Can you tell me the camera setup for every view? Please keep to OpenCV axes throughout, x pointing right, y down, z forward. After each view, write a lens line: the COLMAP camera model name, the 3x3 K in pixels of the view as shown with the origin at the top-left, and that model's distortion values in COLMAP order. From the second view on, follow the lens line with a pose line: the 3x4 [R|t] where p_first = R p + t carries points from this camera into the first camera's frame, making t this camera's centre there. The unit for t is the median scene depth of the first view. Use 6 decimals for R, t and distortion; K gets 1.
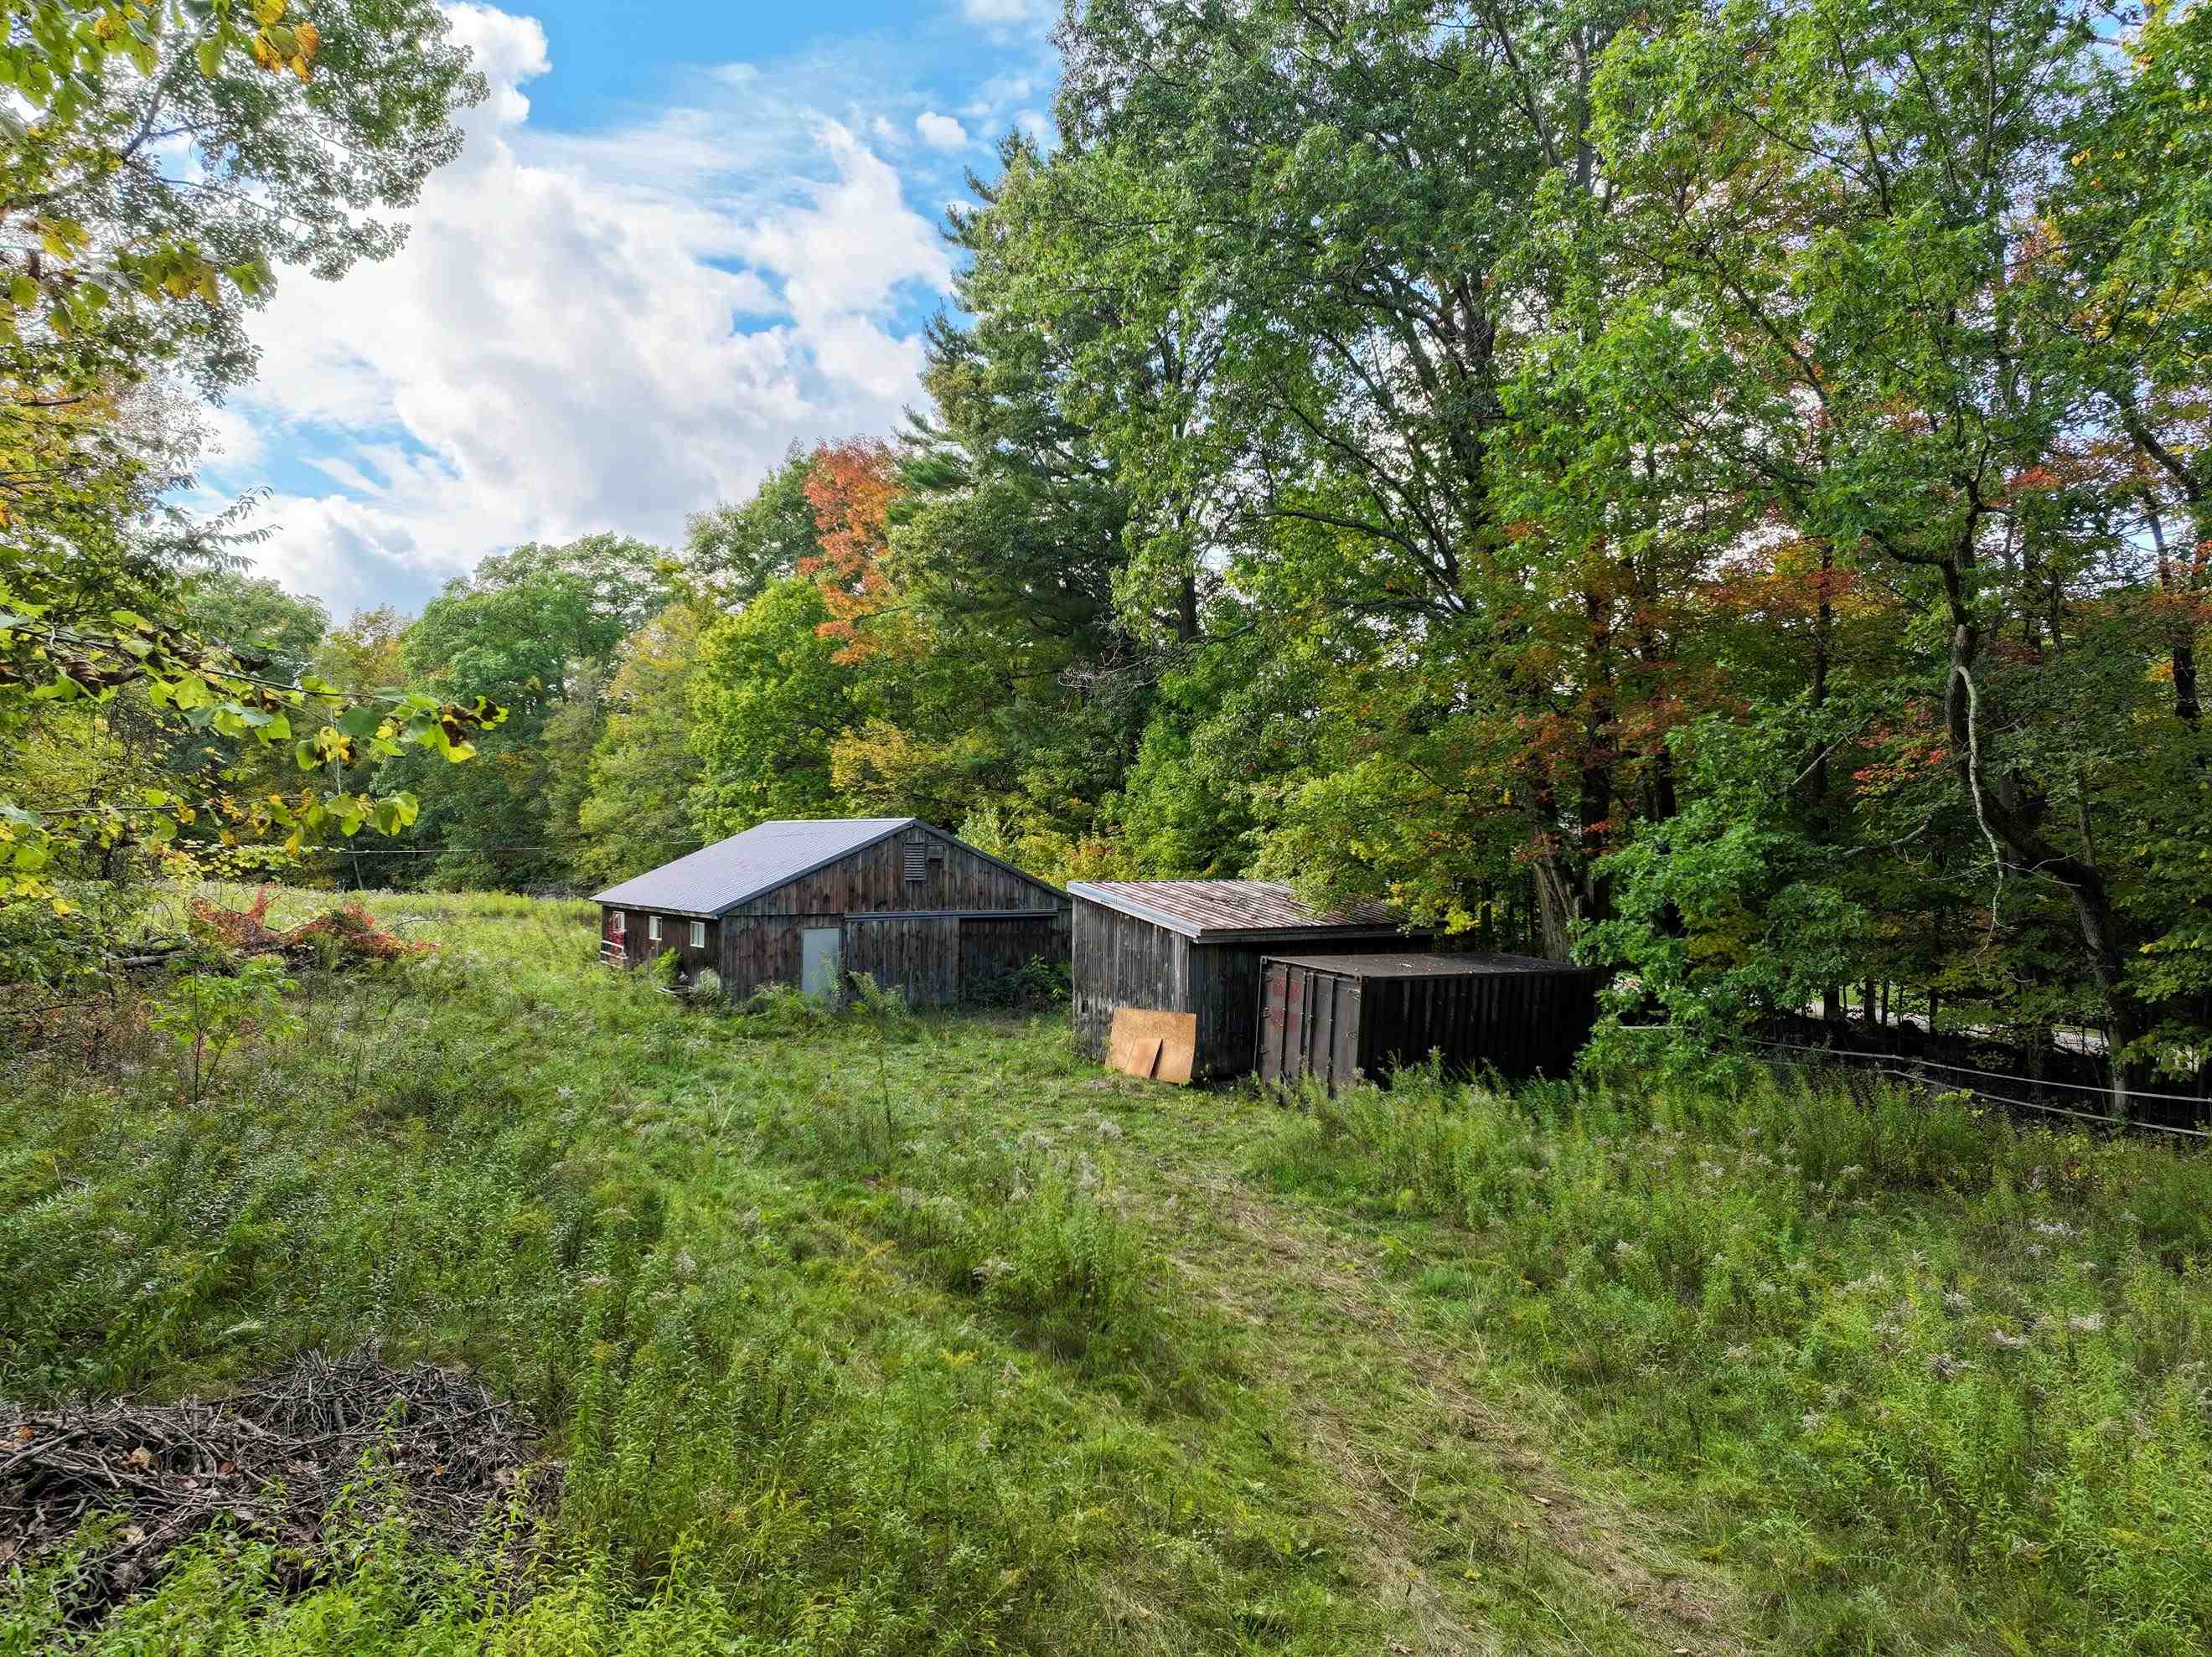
lens RADIAL K [[1570.8, 0, 1114.1], [0, 1570.8, 819.3], [0, 0, 1]] dist [-0.000261, 0.013648]
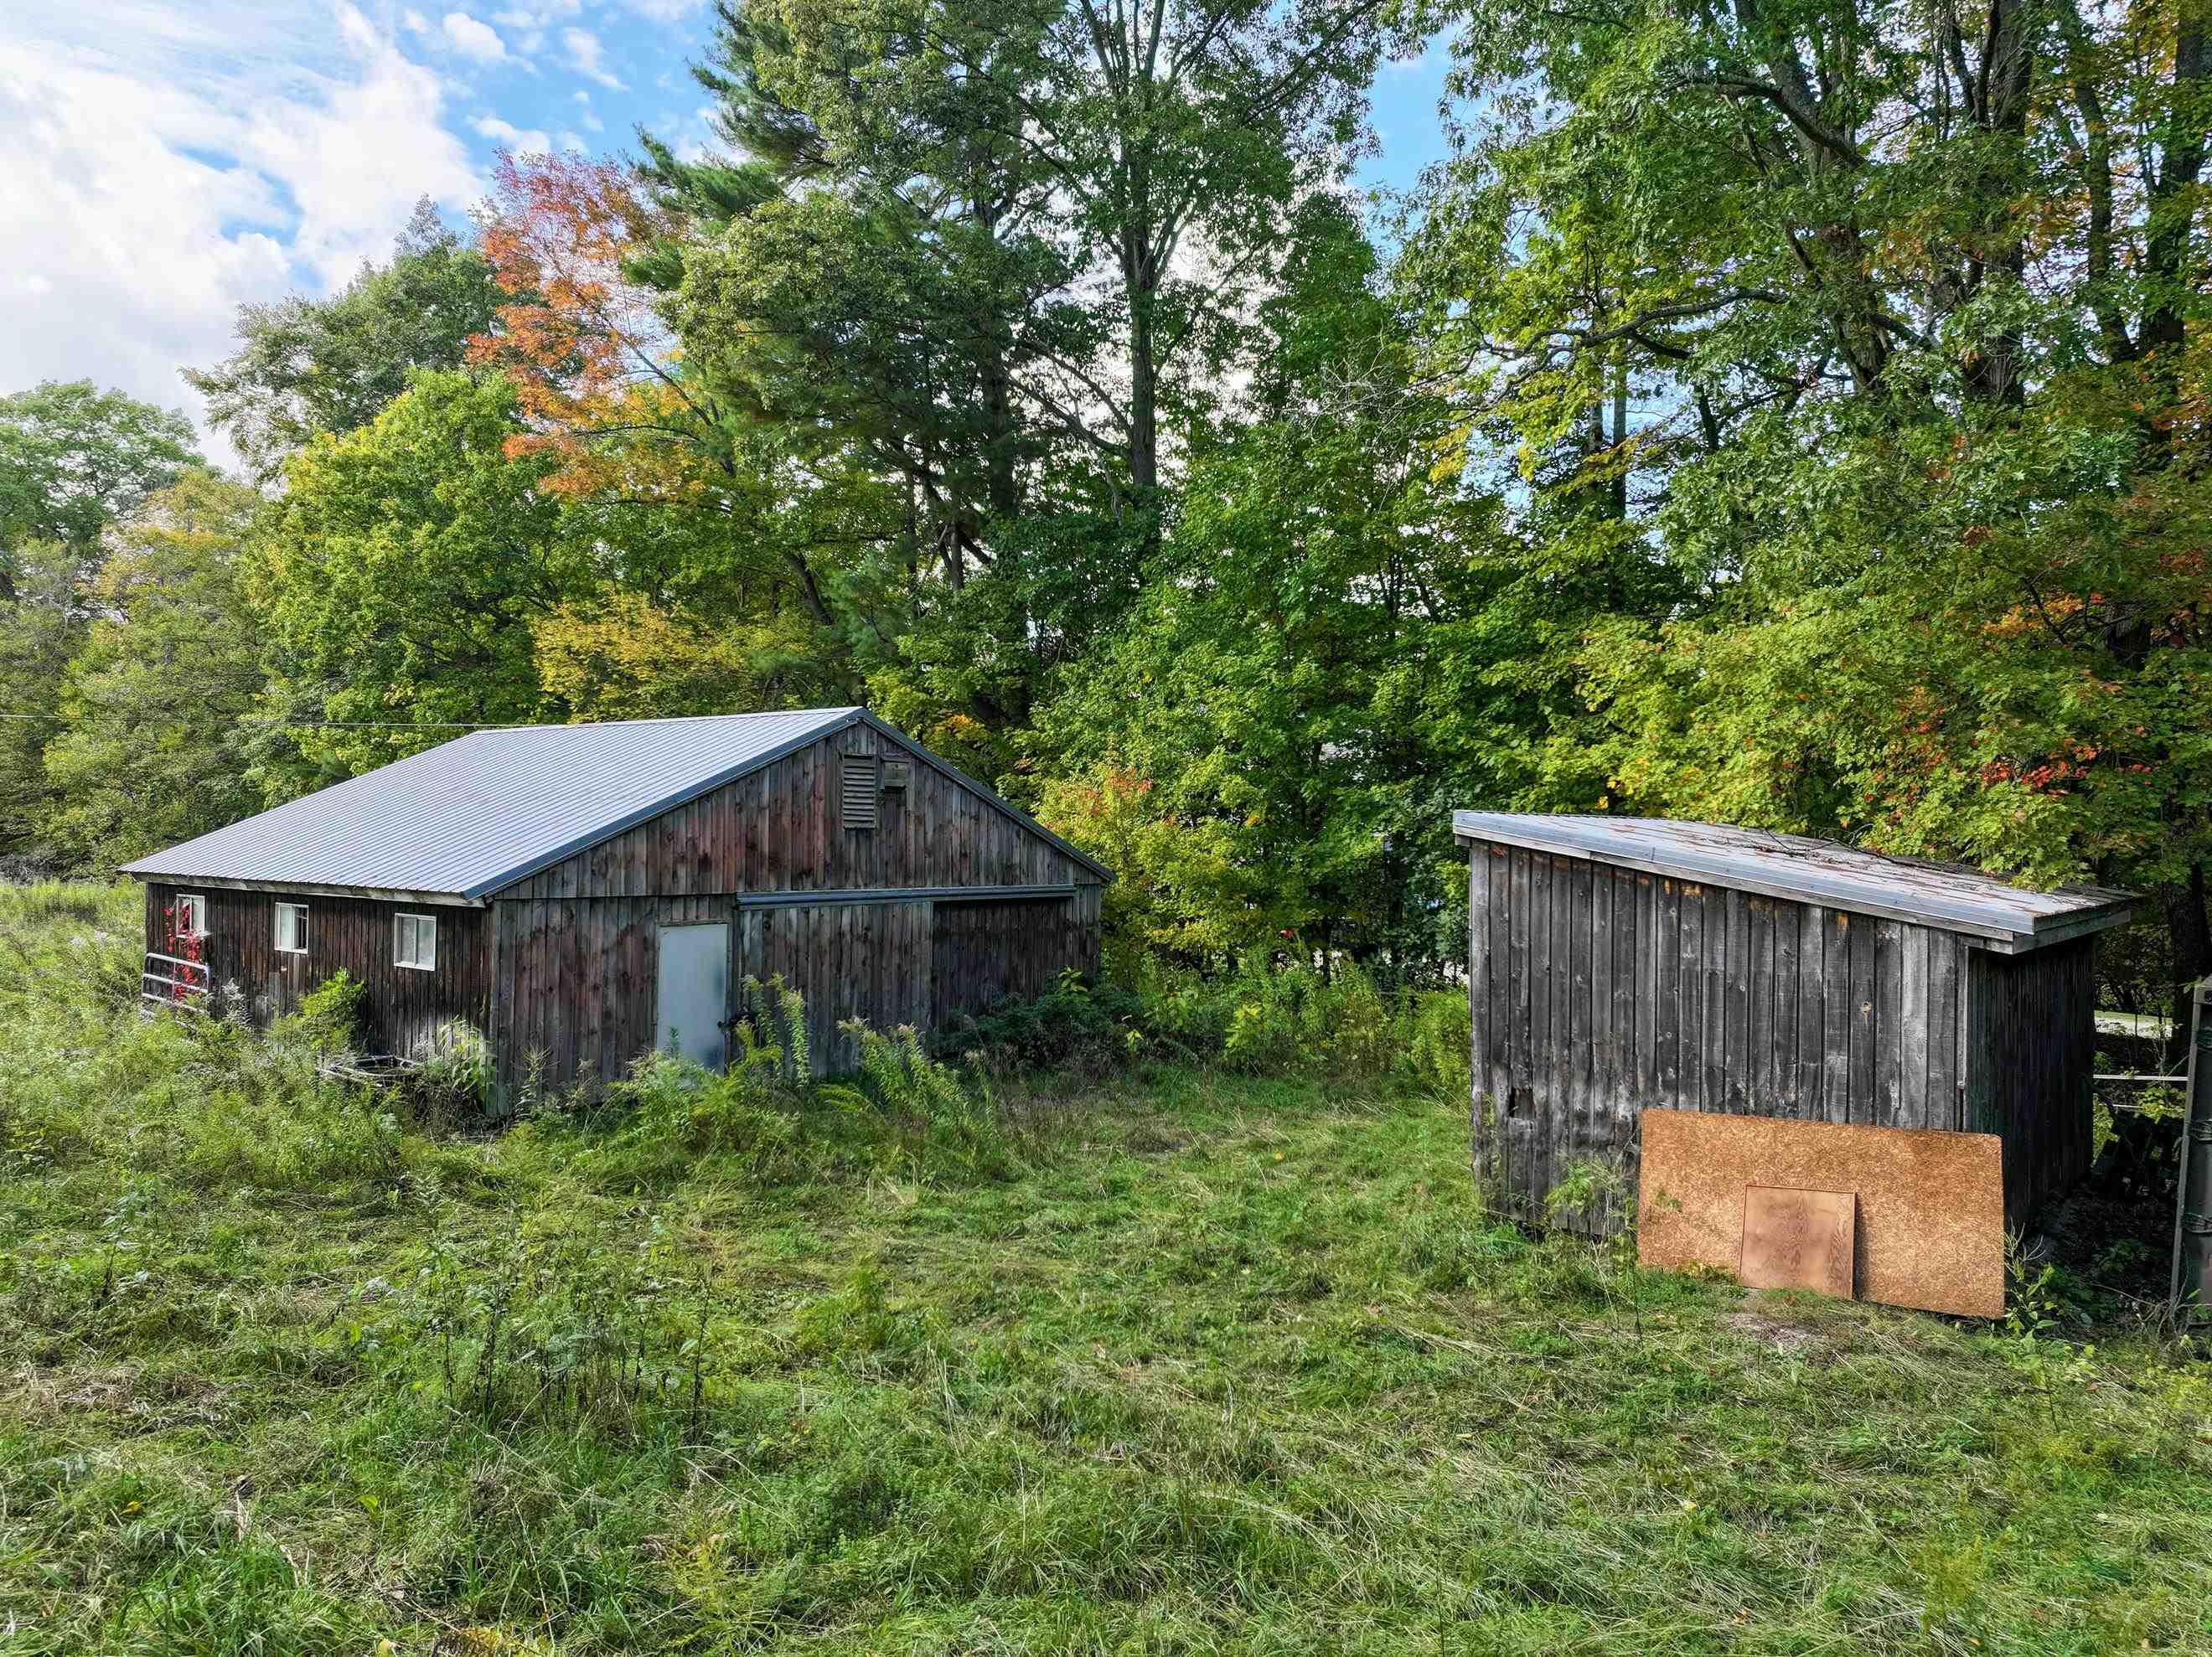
lens RADIAL K [[1570.8, 0, 1101.1], [0, 1570.8, 820.5], [0, 0, 1]] dist [-0.000261, 0.013648]
pose [[0.962416, 0.005714, 0.271519, -0.183542], [-0.008216, 0.999934, 0.008079, 0.030587], [-0.271455, -0.010006, 0.962399, 0.471036]]
